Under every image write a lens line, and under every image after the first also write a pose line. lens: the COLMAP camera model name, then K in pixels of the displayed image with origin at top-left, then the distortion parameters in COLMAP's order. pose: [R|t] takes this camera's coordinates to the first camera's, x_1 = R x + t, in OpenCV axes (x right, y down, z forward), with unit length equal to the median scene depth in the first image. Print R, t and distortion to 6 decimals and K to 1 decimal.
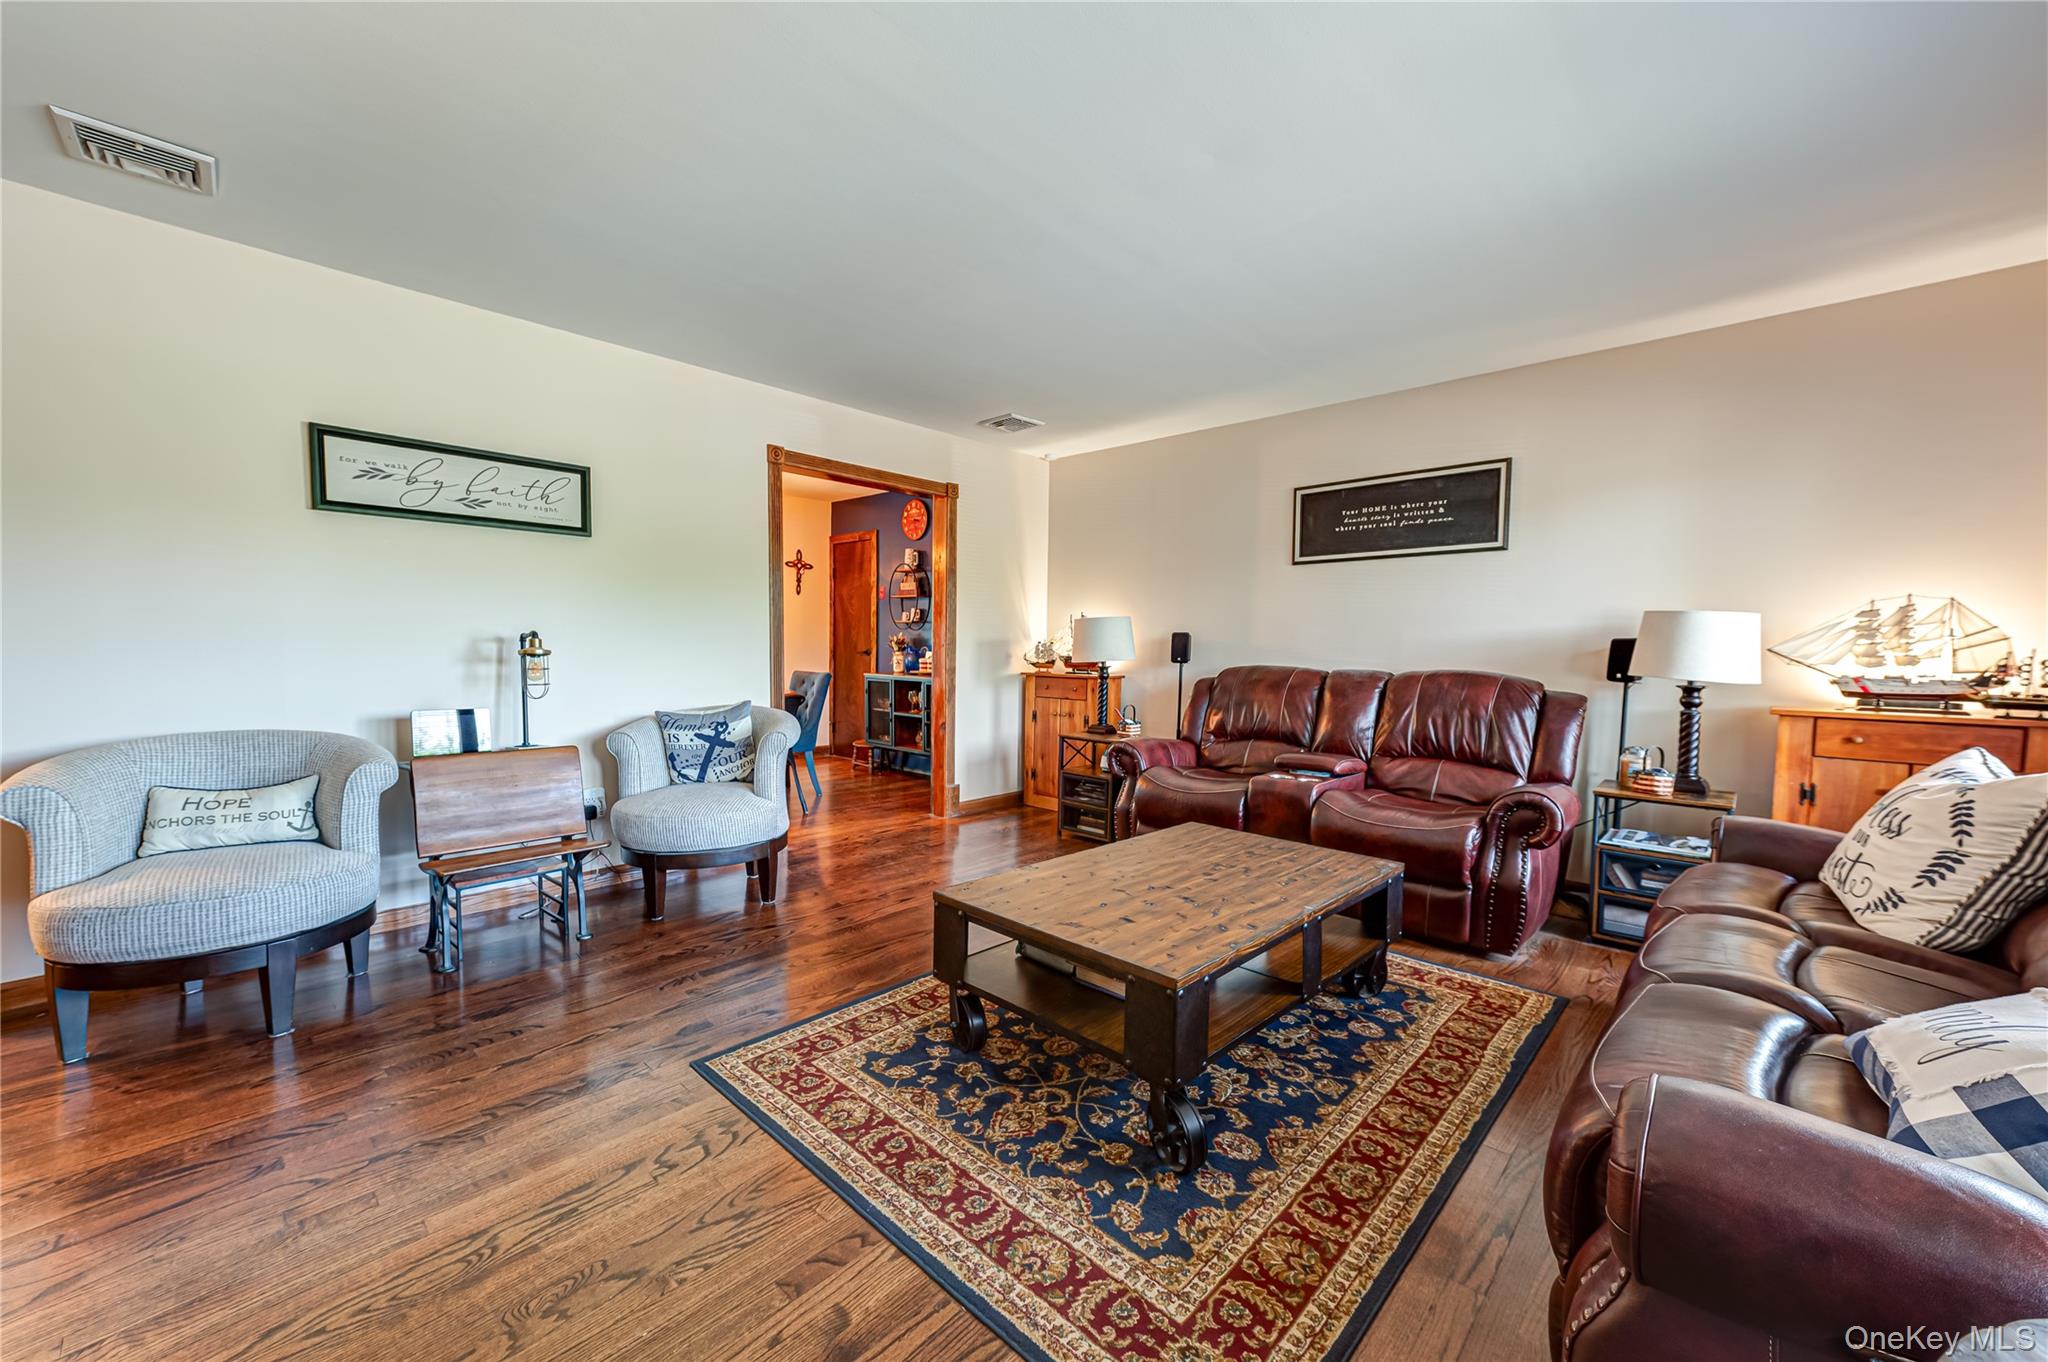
lens RADIAL K [[797.4, 0, 1018.6], [0, 797.4, 689.1], [0, 0, 1]] dist [0.014339, 0.000130]
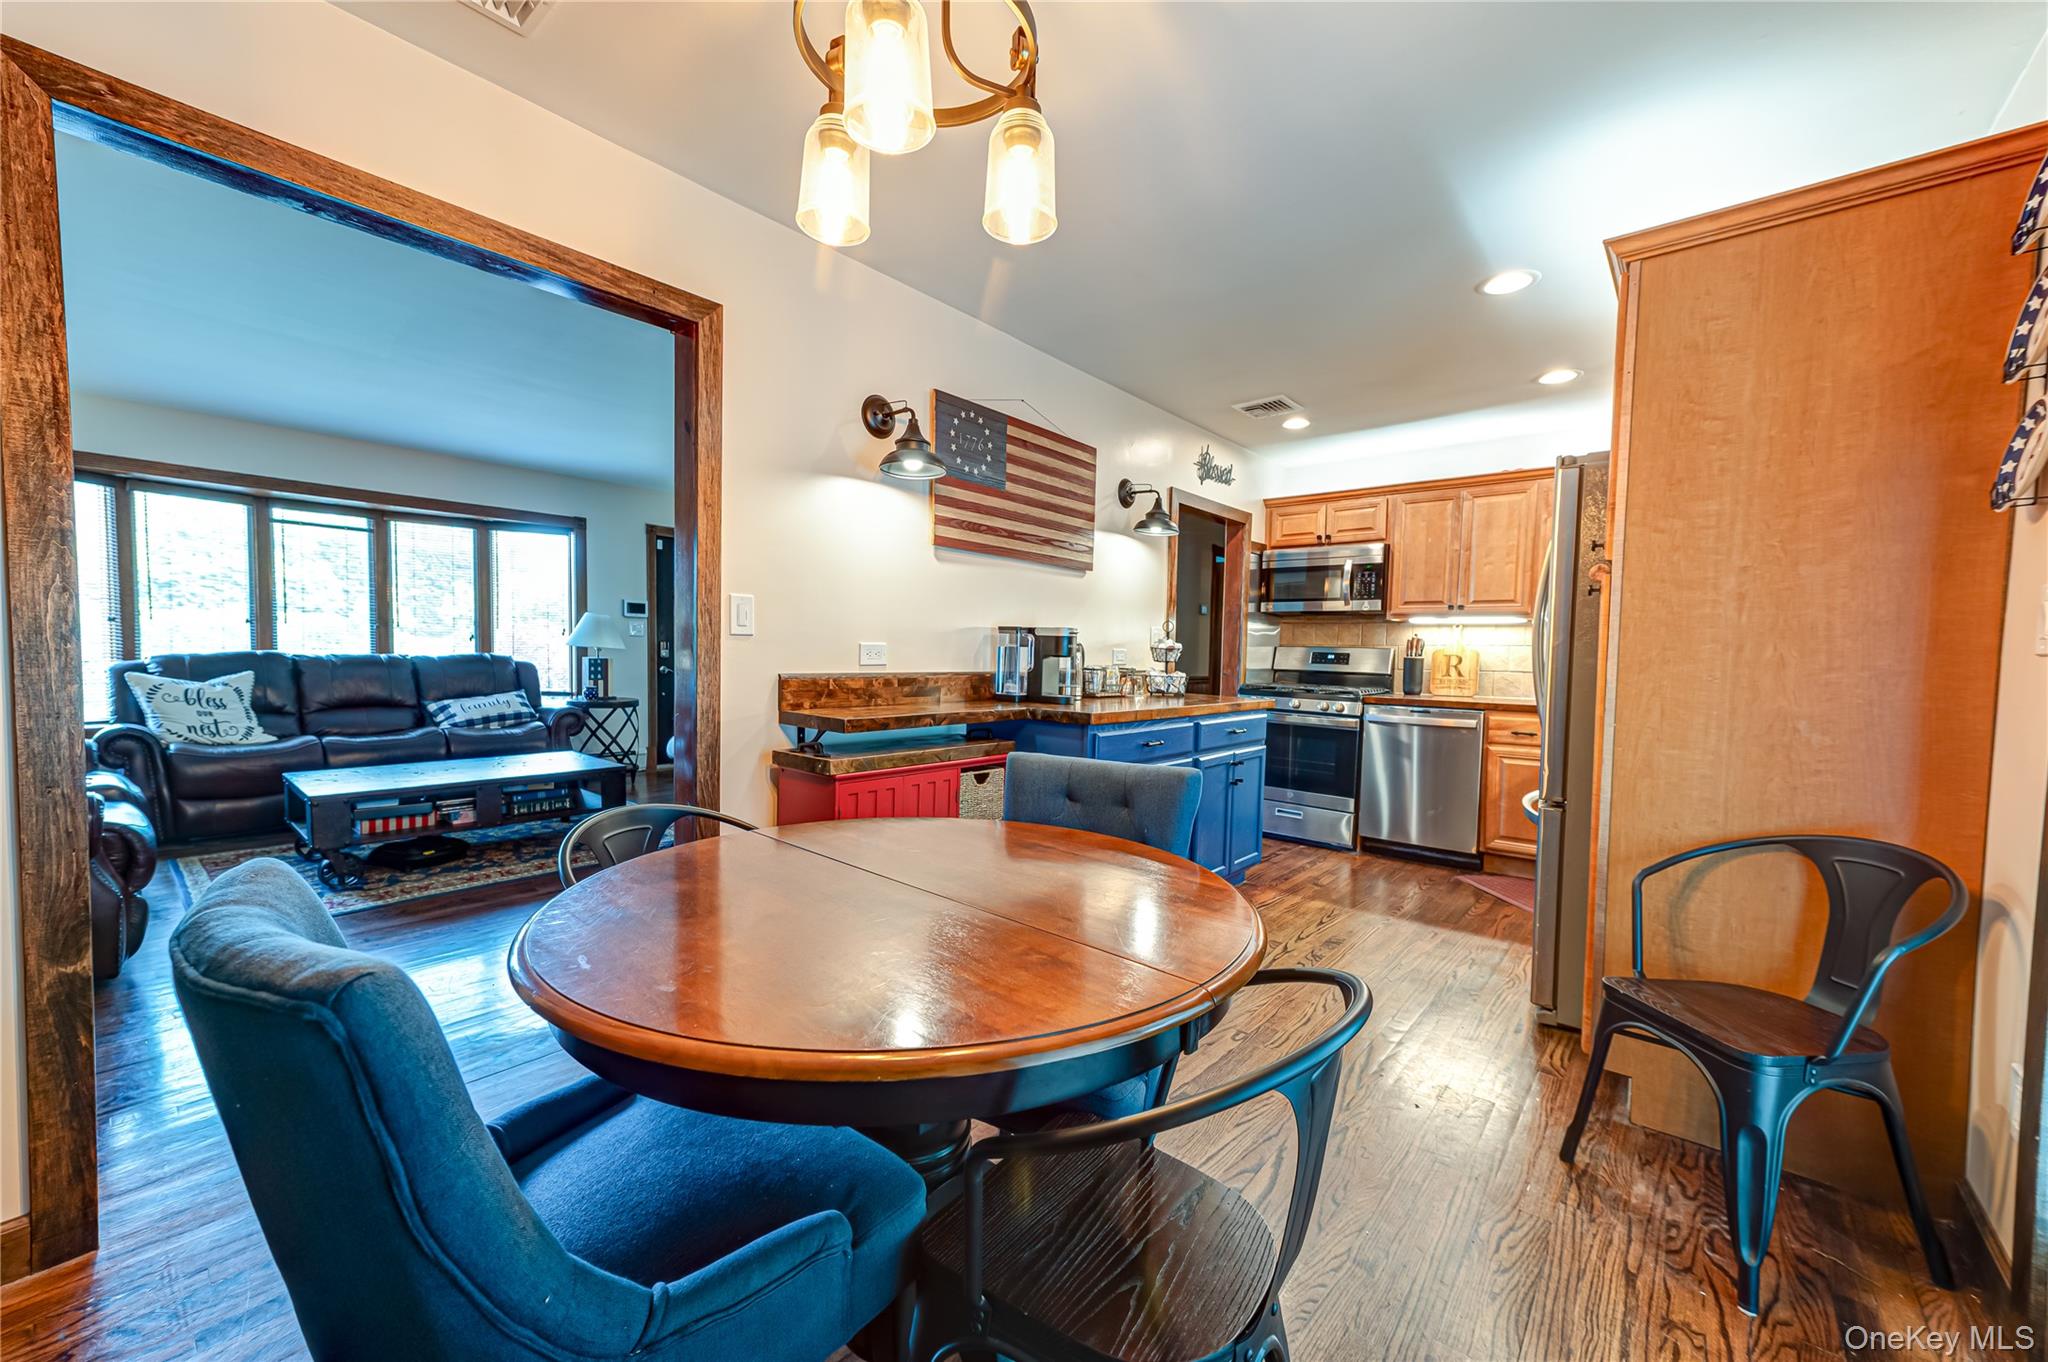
lens RADIAL K [[797.4, 0, 1018.6], [0, 797.4, 689.1], [0, 0, 1]] dist [0.014339, 0.000130]
pose [[-0.997923, -0.033060, -0.055283, -1.009330], [-0.038917, 0.993337, 0.108473, -0.200994], [0.051329, 0.110399, -0.992561, 3.143718]]
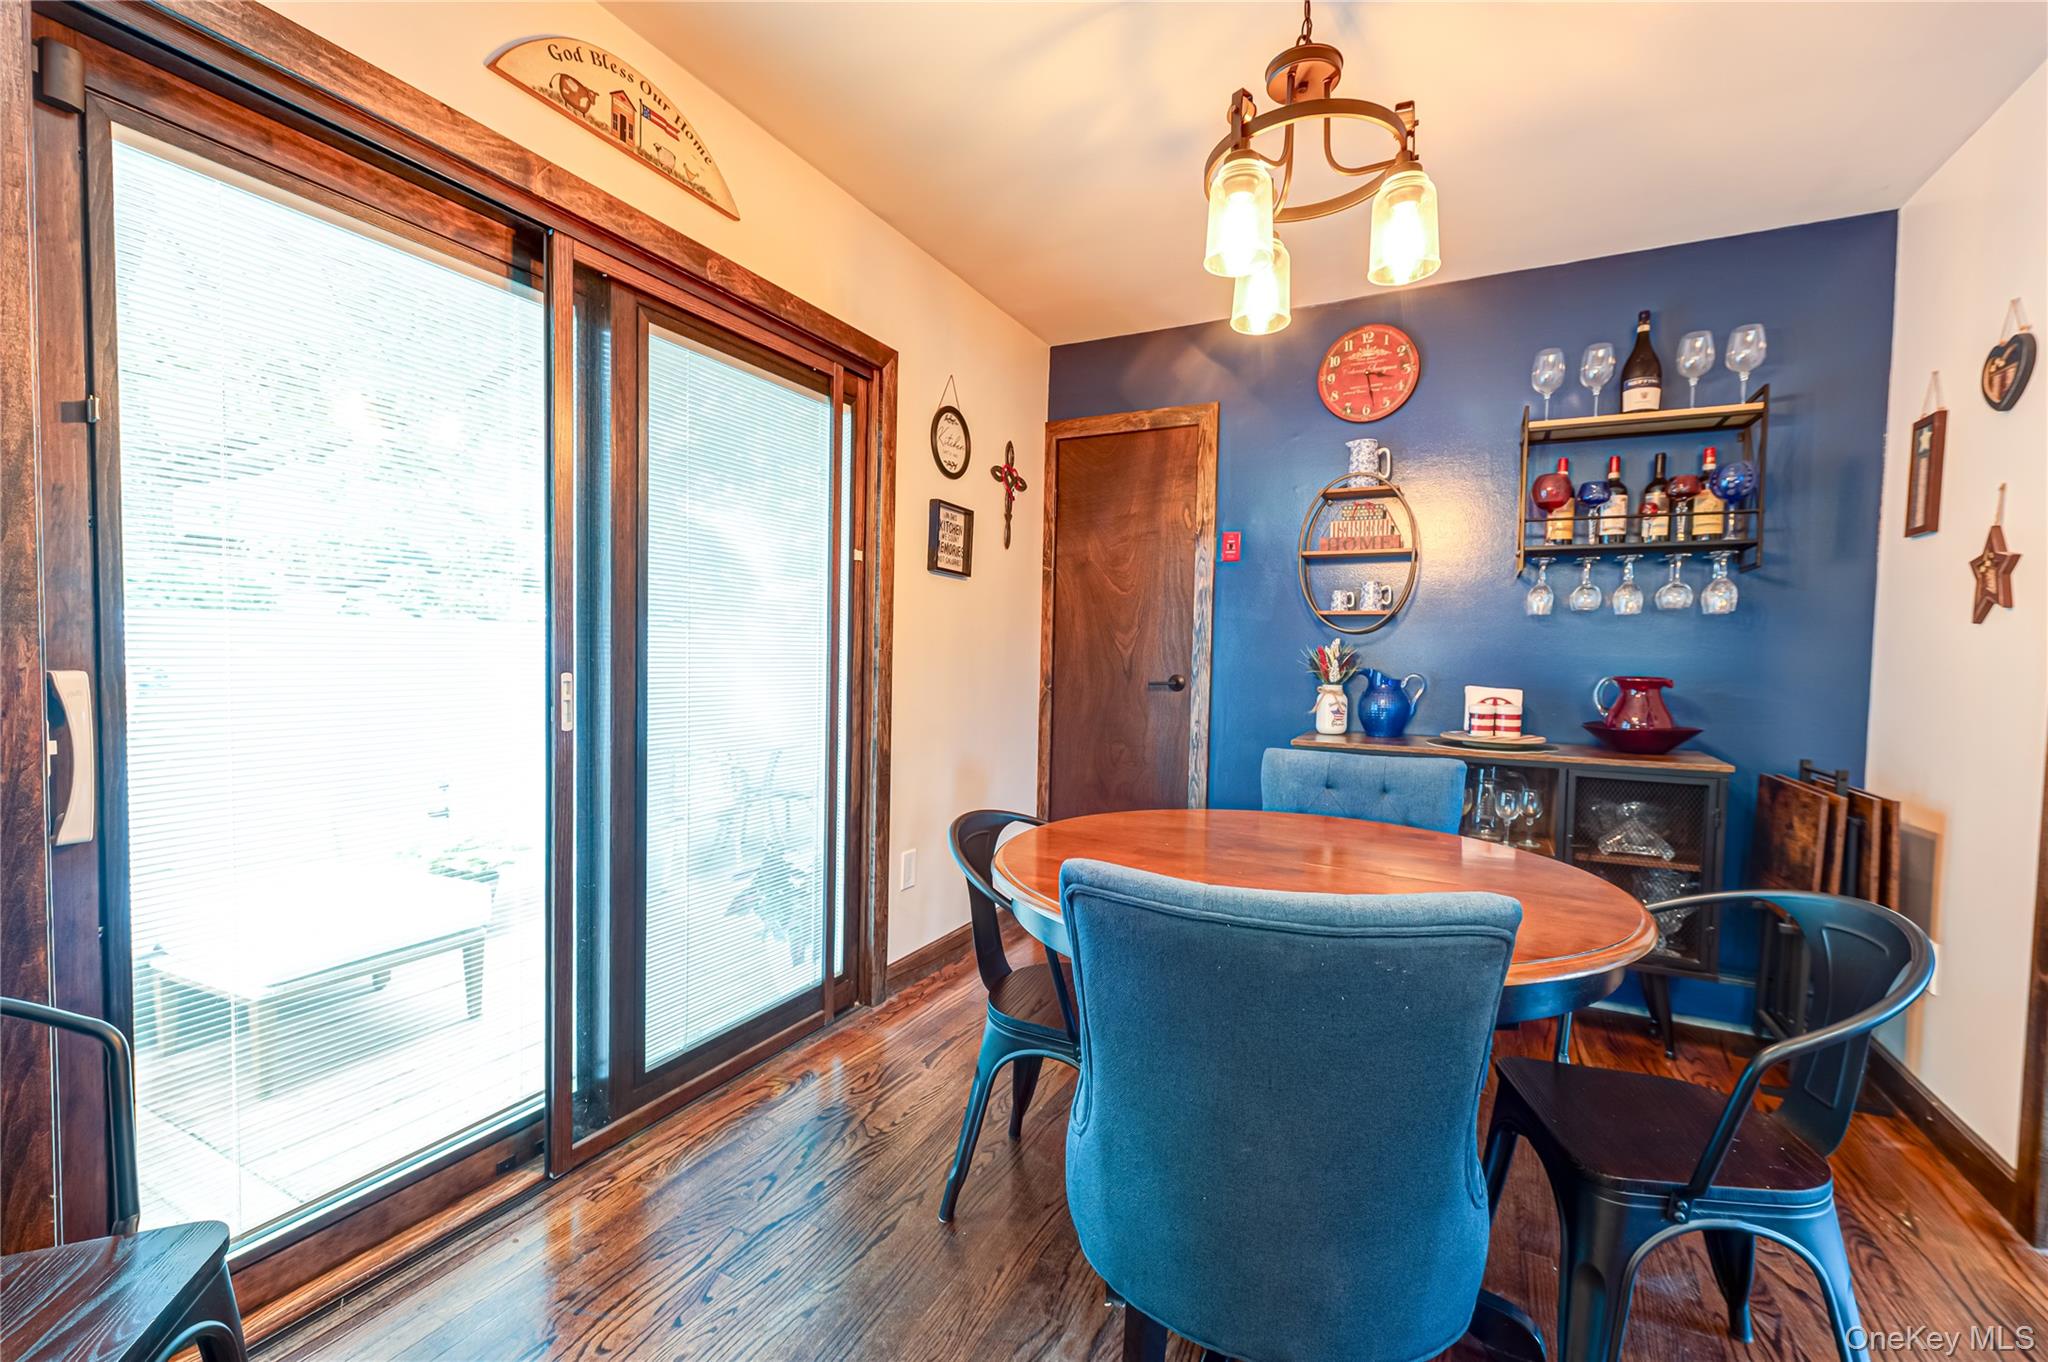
lens RADIAL K [[857.6, 0, 1024.8], [0, 857.6, 685.7], [0, 0, 1]] dist [0.000744, -0.008472]
pose [[0.957130, -0.007036, 0.289573, -1.381030], [0.012508, 0.999776, -0.017050, -0.129779], [-0.289388, 0.019941, 0.957004, 1.951984]]
